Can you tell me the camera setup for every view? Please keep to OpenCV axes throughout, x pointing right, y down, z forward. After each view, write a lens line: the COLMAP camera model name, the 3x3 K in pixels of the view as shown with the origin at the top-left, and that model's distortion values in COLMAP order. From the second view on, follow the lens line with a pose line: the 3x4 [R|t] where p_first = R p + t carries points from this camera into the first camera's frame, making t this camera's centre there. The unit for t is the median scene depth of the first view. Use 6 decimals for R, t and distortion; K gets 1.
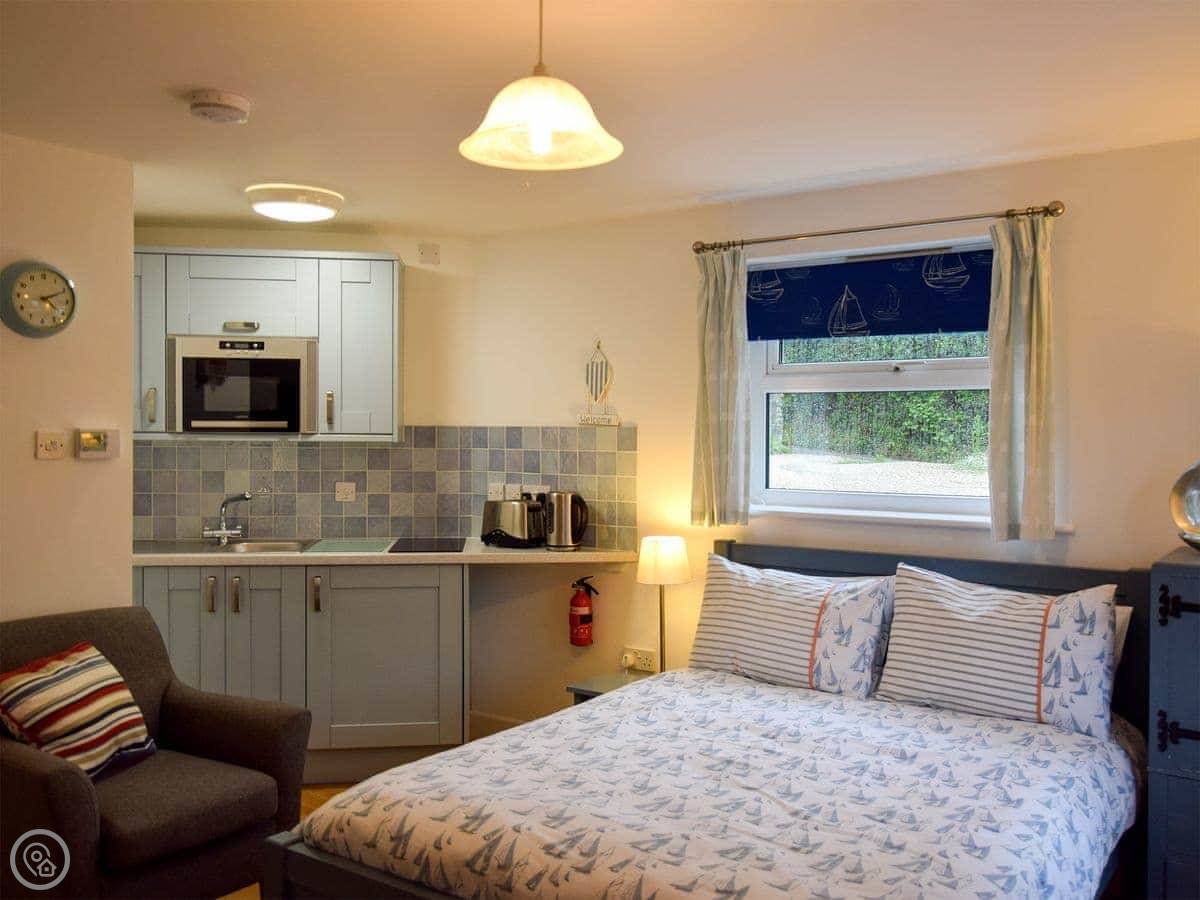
lens RADIAL K [[1052.6, 0, 603.3], [0, 1052.6, 448.7], [0, 0, 1]] dist [-0.015079, 0.023104]
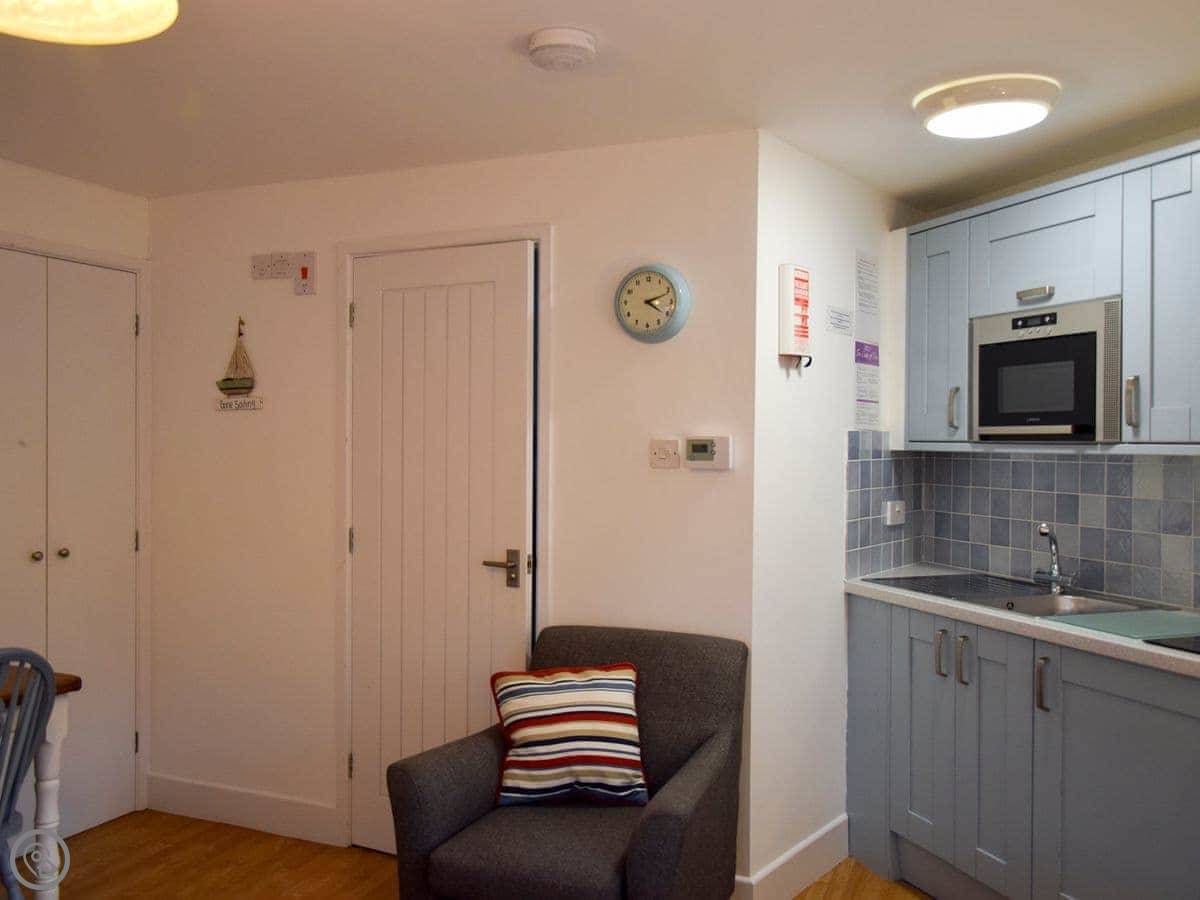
lens RADIAL K [[1052.6, 0, 560.9], [0, 1052.6, 454.6], [0, 0, 1]] dist [-0.015079, 0.023104]
pose [[0.211605, 0.007268, -0.977328, 0.309176], [-0.017877, 0.999834, 0.003565, -0.003332], [0.977192, 0.016717, 0.211700, 0.556915]]
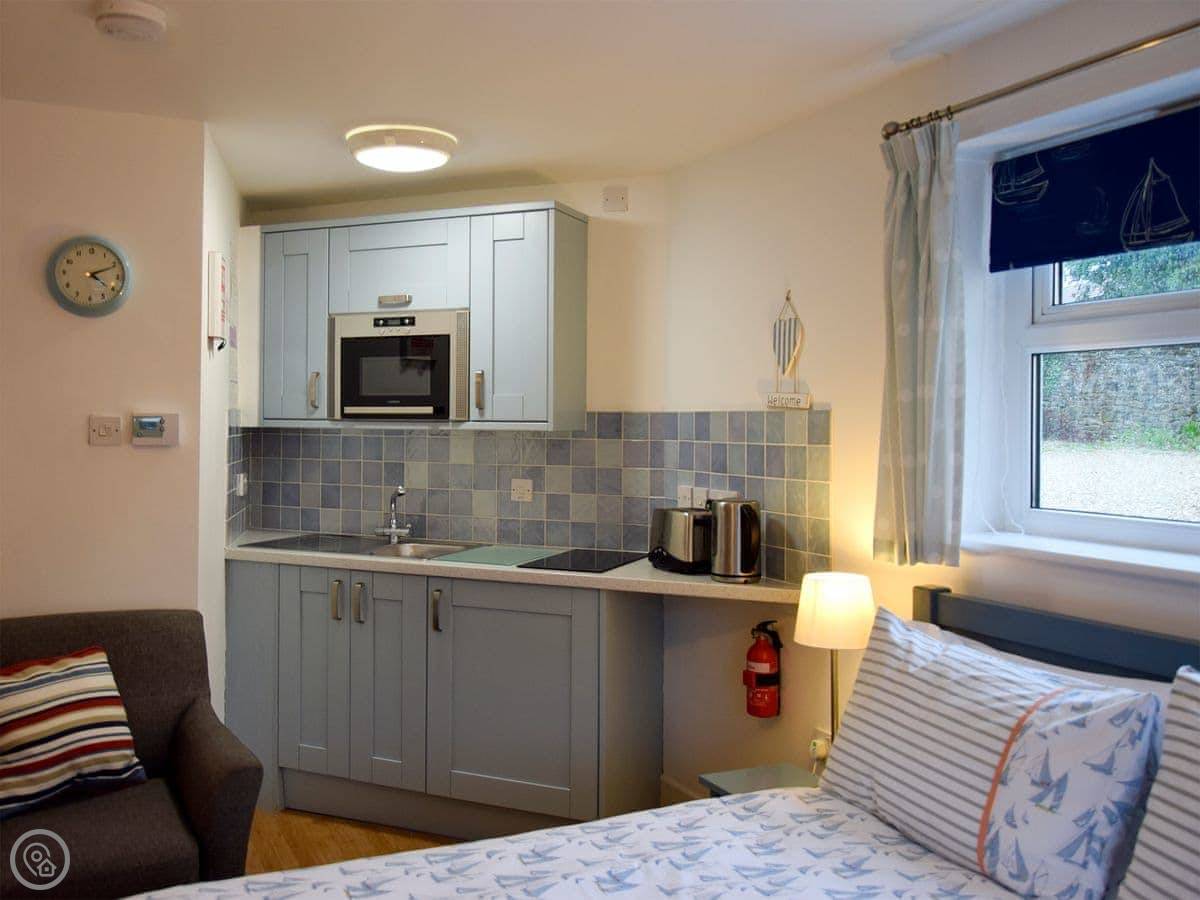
lens RADIAL K [[1052.6, 0, 504.3], [0, 1052.6, 423.9], [0, 0, 1]] dist [-0.015079, 0.023104]
pose [[0.848931, 0.000621, -0.528503, 0.216806], [-0.010762, 0.999812, -0.016112, 0.001709], [0.528394, 0.019366, 0.848779, 0.308916]]
